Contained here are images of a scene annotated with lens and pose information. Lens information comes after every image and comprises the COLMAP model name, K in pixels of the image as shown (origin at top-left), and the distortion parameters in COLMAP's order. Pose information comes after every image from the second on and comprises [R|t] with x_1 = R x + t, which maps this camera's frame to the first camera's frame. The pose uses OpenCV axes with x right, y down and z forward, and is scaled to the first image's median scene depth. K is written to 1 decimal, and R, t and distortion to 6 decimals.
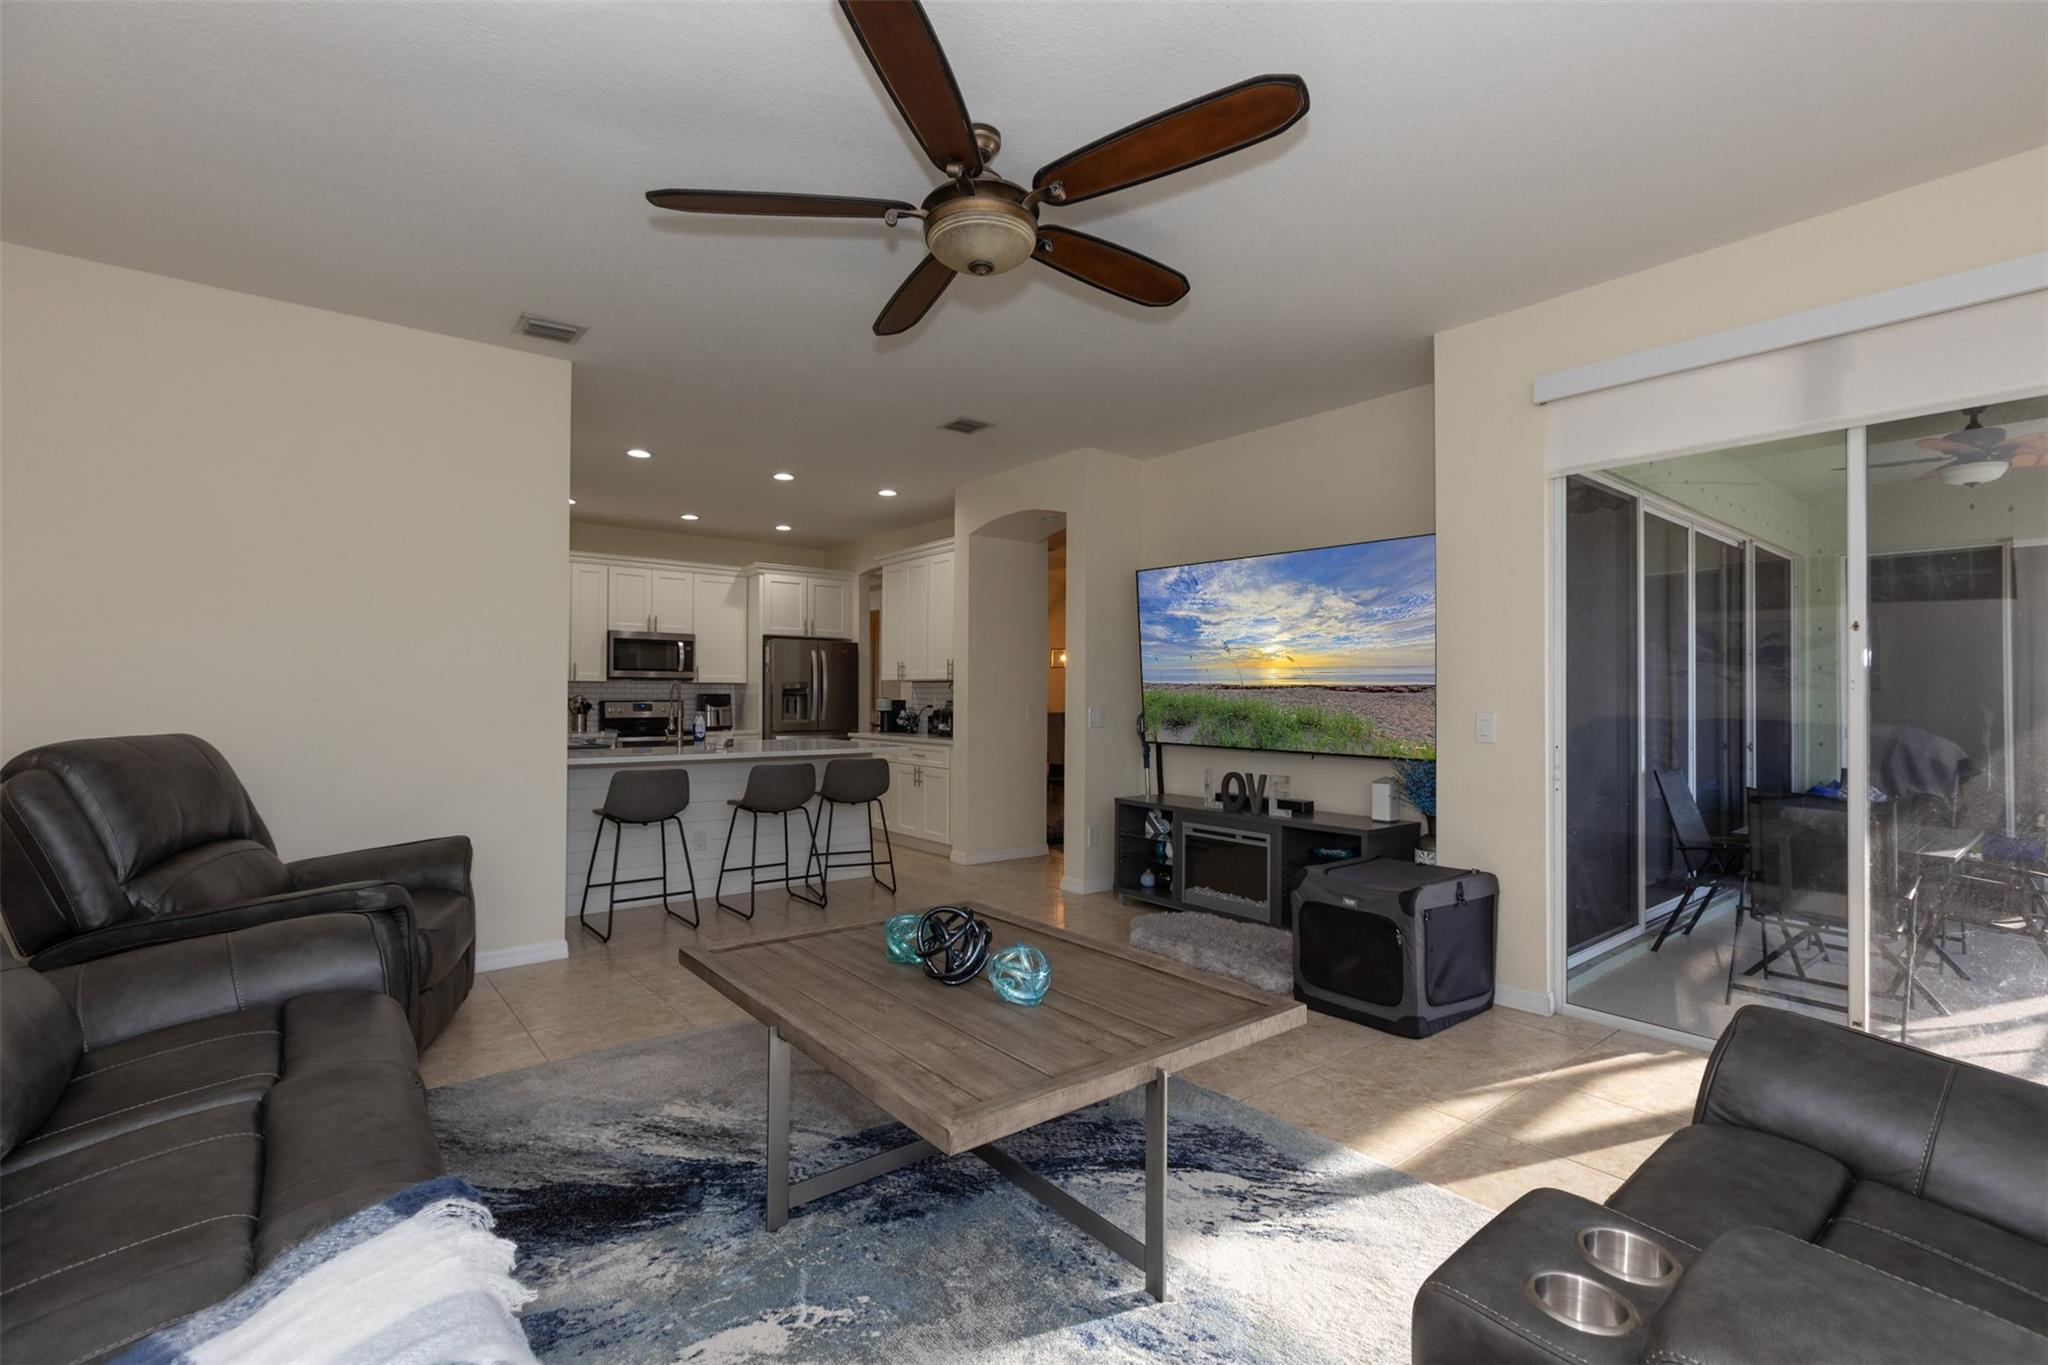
lens RADIAL K [[910.4, 0, 1025.5], [0, 910.4, 686.2], [0, 0, 1]] dist [0.001314, 0.000095]
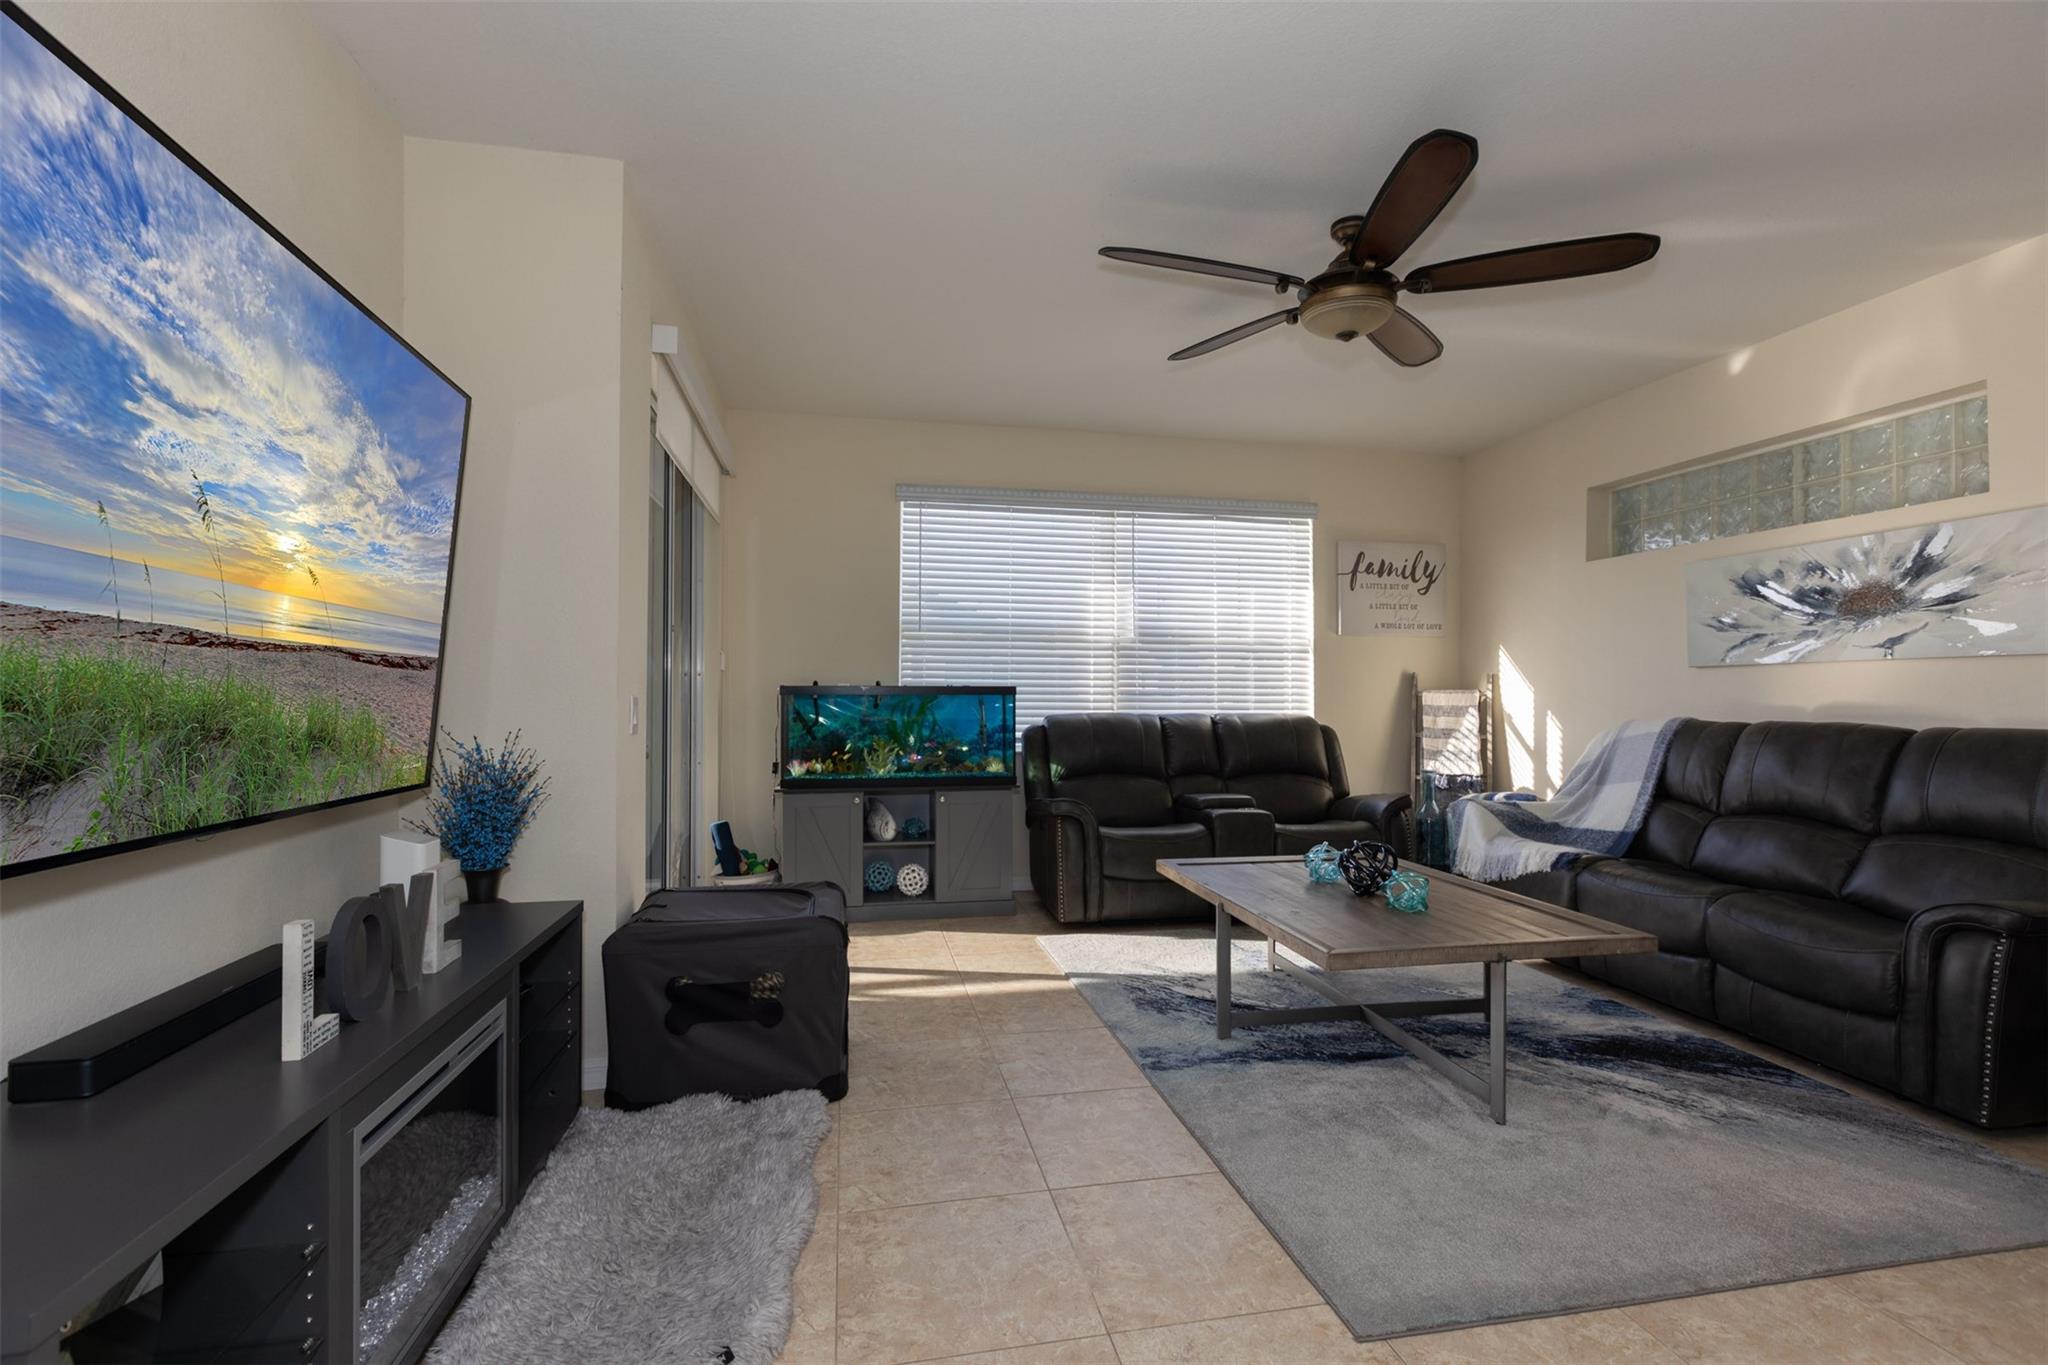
lens RADIAL K [[951.3, 0, 970.1], [0, 951.3, 680.1], [0, 0, 1]] dist [0.000072, -0.000046]
pose [[-0.844111, -0.000471, 0.536168, -0.134718], [-0.012887, 0.999729, -0.019410, 0.015277], [-0.536013, -0.023294, -0.843888, 0.997271]]
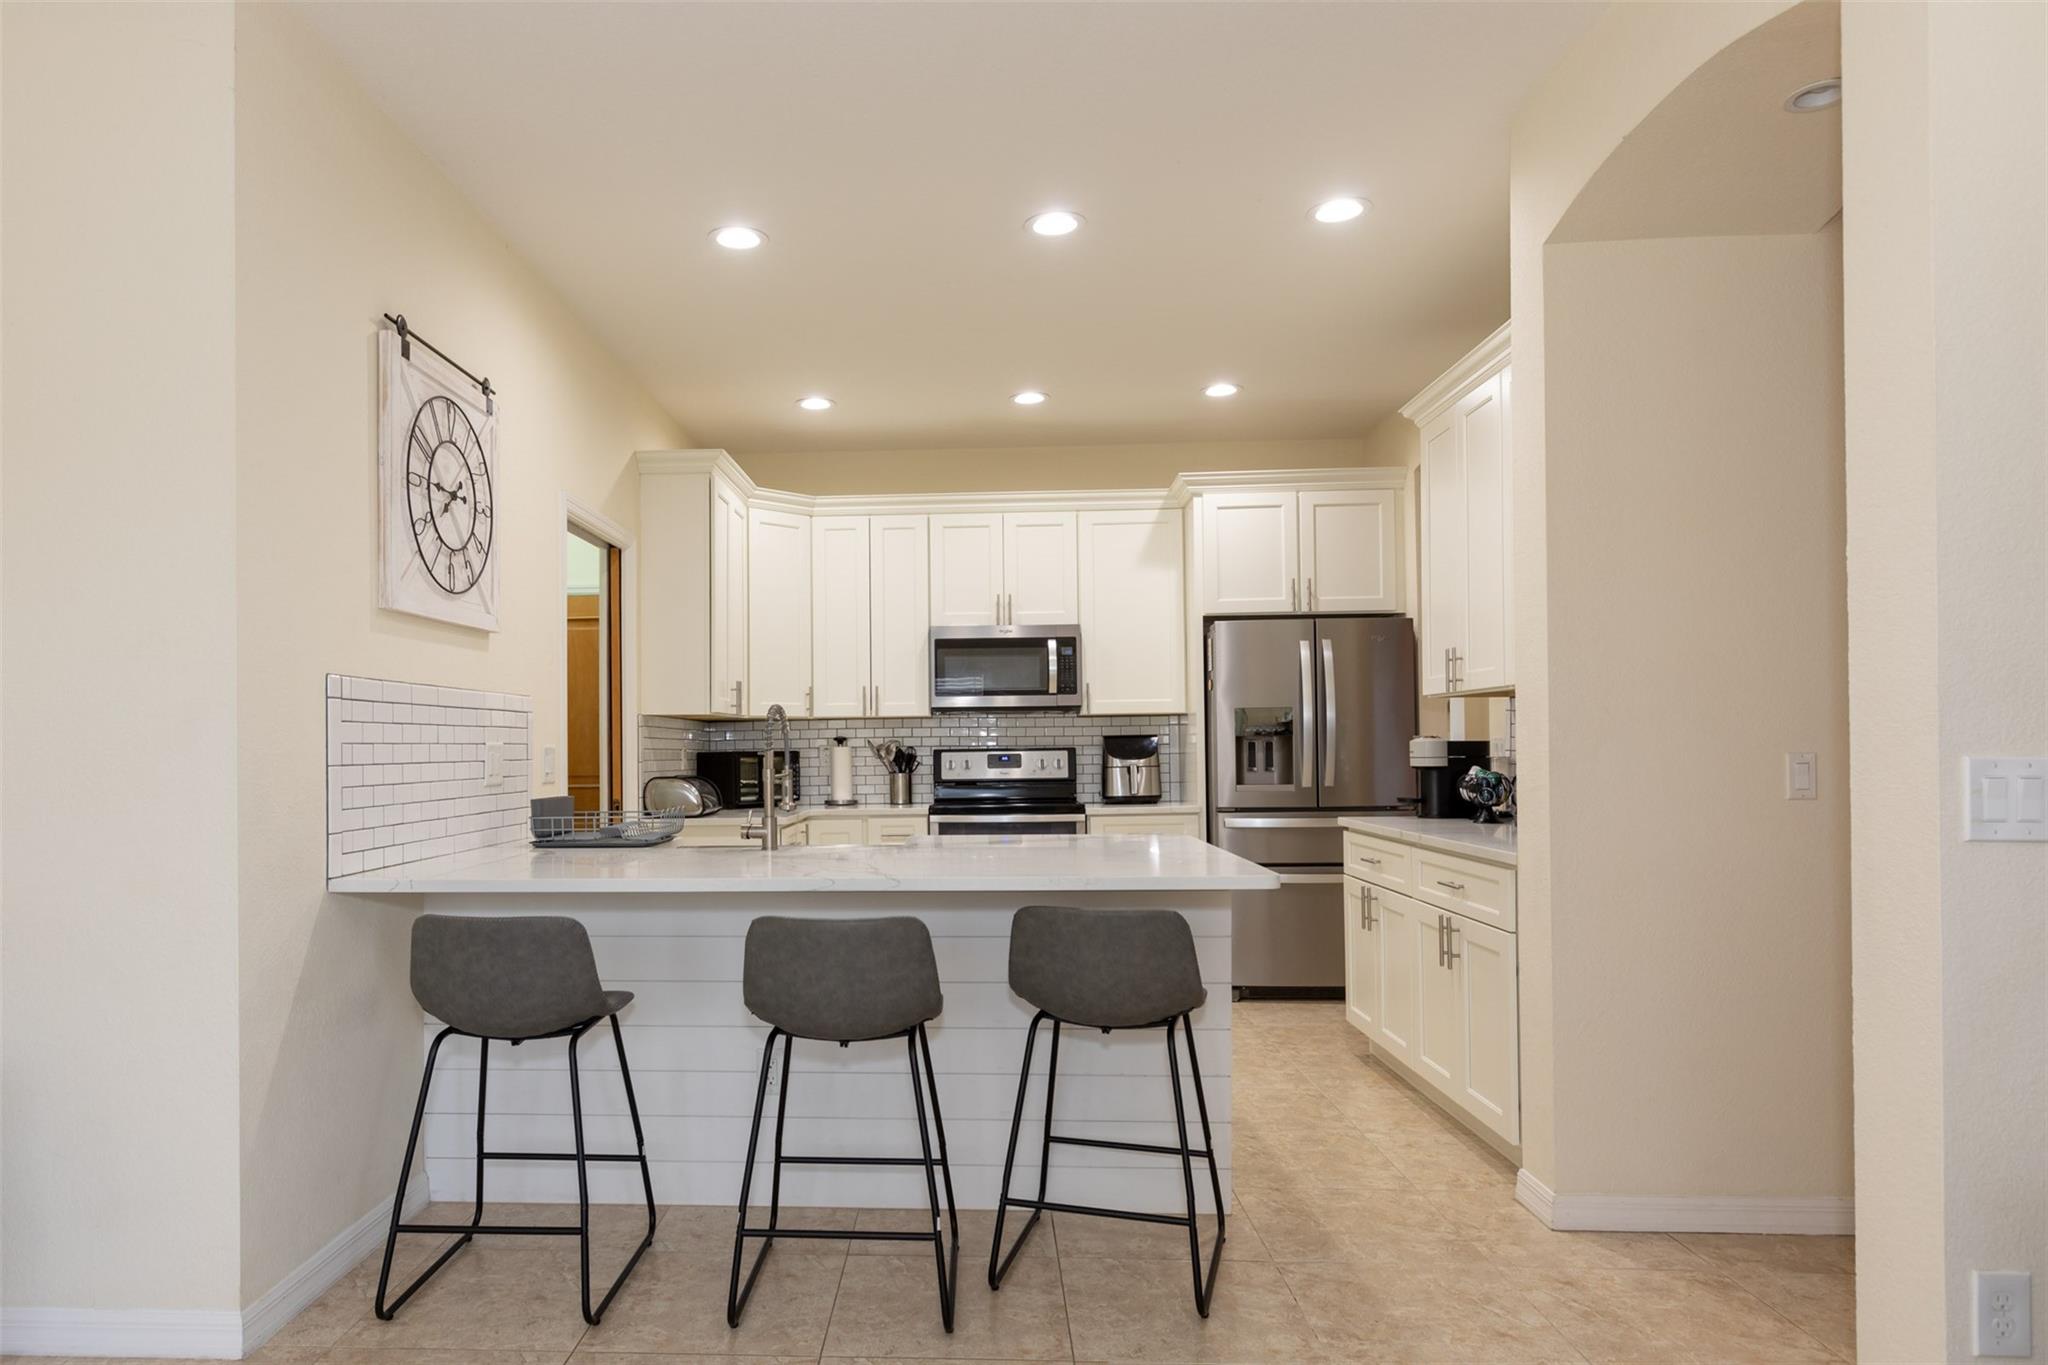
lens RADIAL K [[1234.9, 0, 902.5], [0, 1234.9, 732.8], [0, 0, 1]] dist [-0.006981, -0.000929]
pose [[0.728928, -0.019525, -0.684312, 0.082789], [0.021081, 0.999759, -0.006070, 0.012946], [0.684266, -0.010001, 0.729164, 0.561254]]
